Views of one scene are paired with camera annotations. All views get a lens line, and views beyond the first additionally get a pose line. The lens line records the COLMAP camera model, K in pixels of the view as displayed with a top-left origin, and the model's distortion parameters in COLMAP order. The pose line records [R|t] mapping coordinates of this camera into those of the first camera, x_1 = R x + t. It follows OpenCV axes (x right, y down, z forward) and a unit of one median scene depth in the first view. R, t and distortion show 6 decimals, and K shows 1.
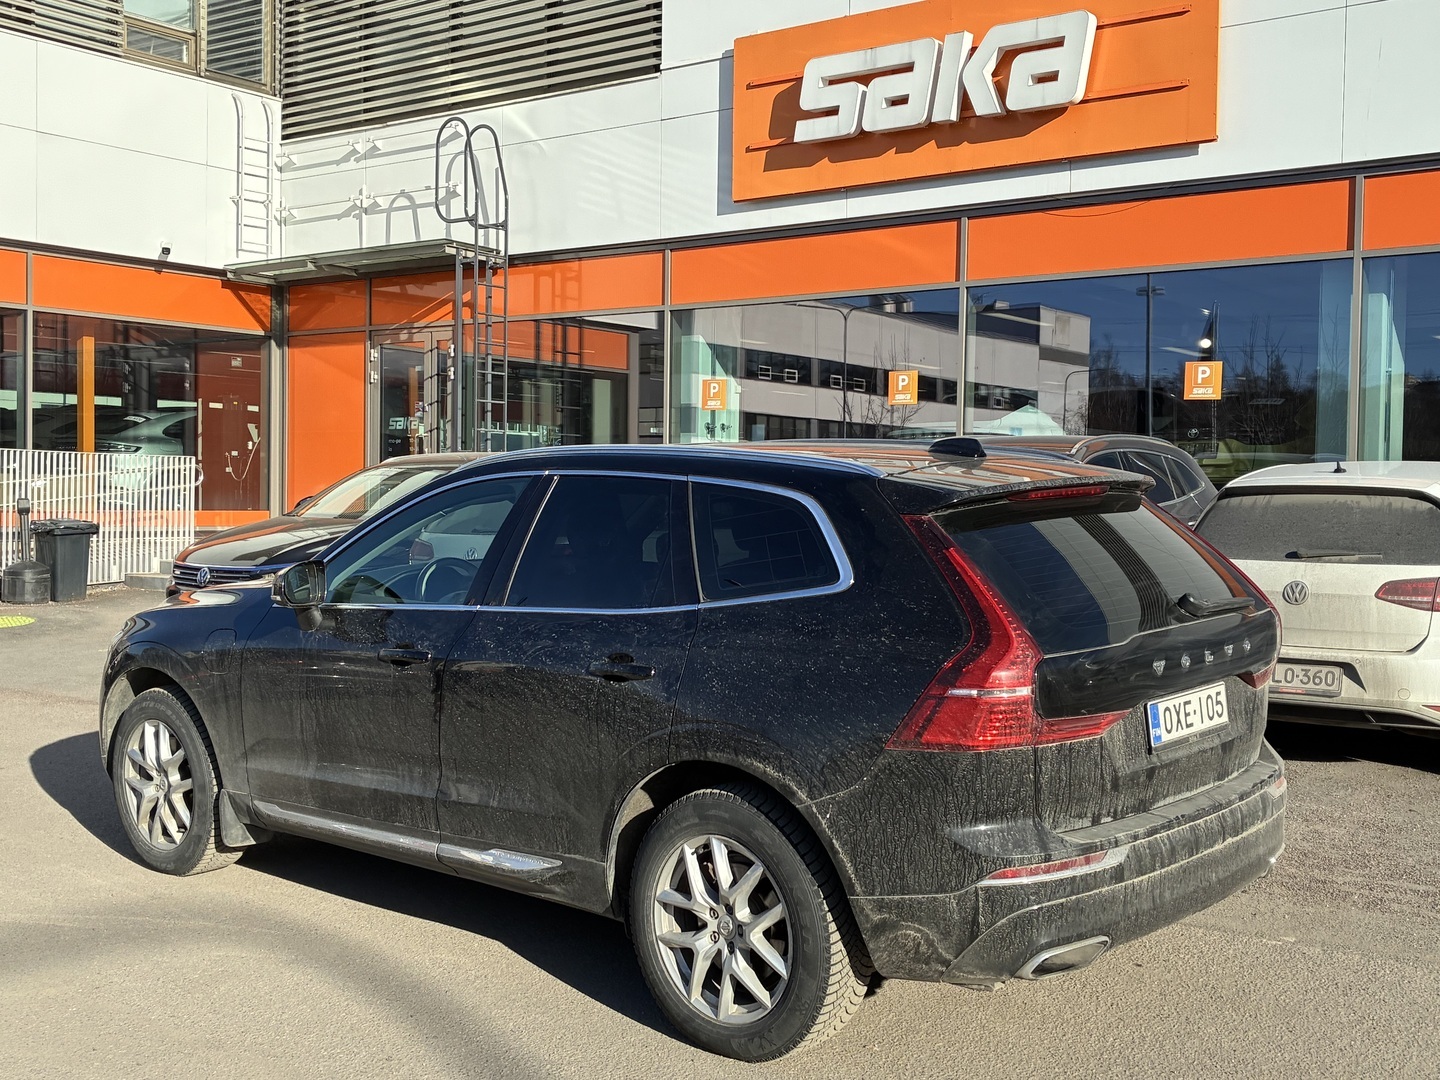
lens RADIAL K [[1676.7, 0, 719.8], [0, 1676.7, 538.8], [0, 0, 1]] dist [0.017384, 0.000000]
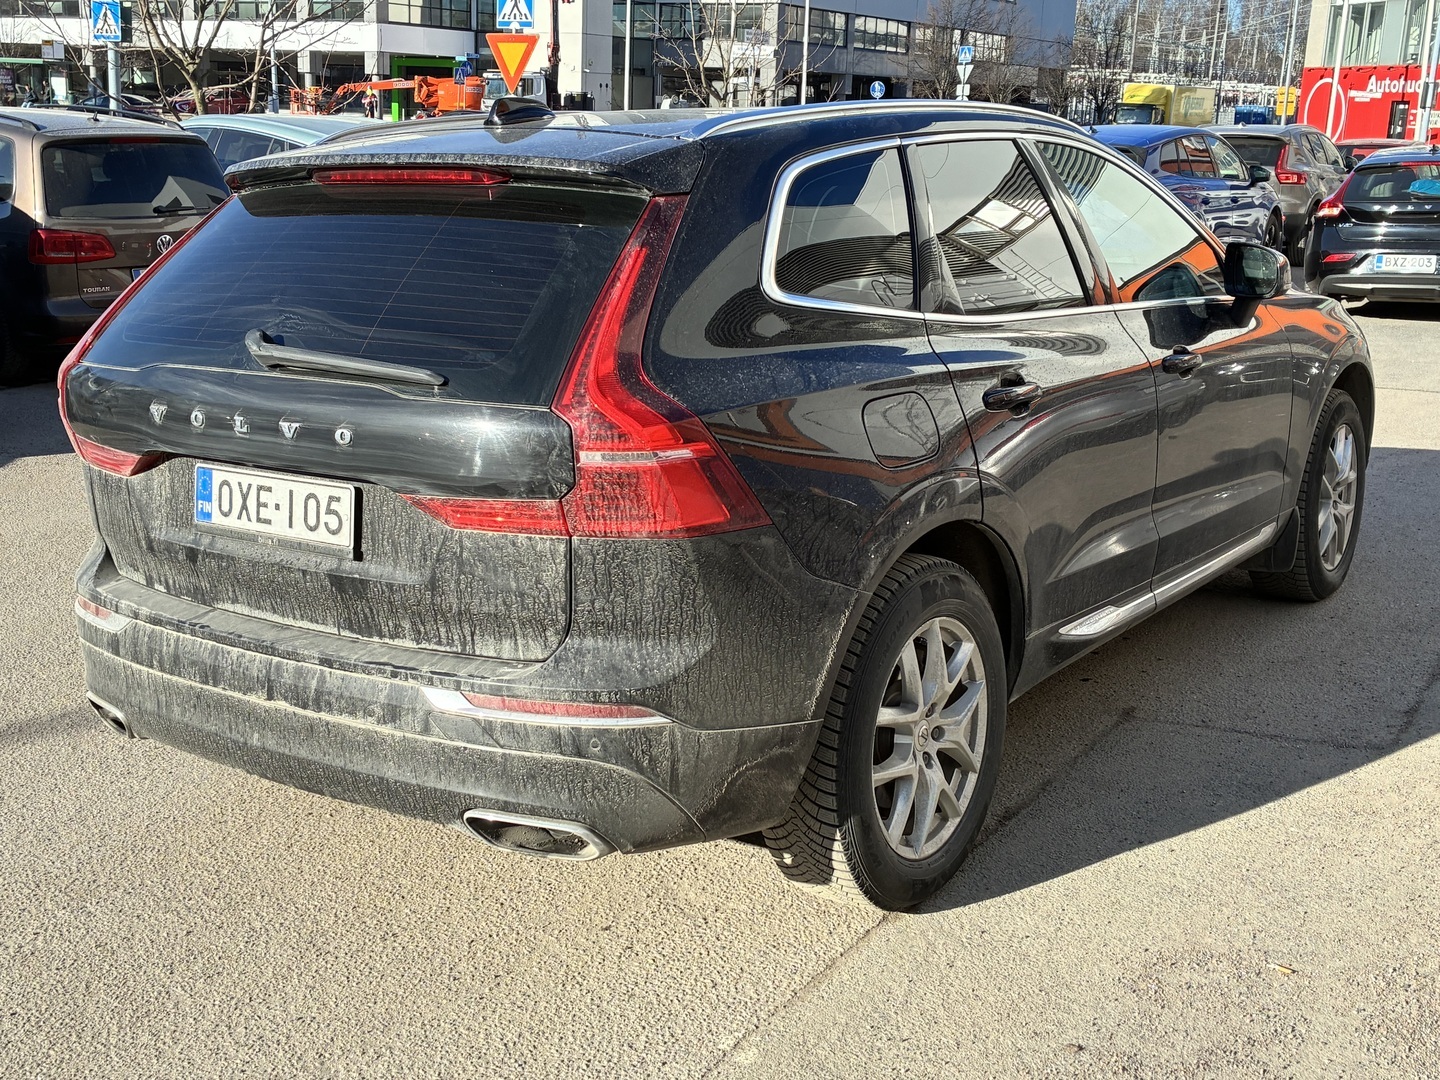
lens RADIAL K [[1676.7, 0, 719.3], [0, 1676.7, 540.7], [0, 0, 1]] dist [0.017384, 0.000000]
pose [[0.108706, 0.240458, -0.964553, 0.976667], [-0.053279, 0.970318, 0.235891, -0.054339], [0.992645, 0.025748, 0.118291, 1.114531]]
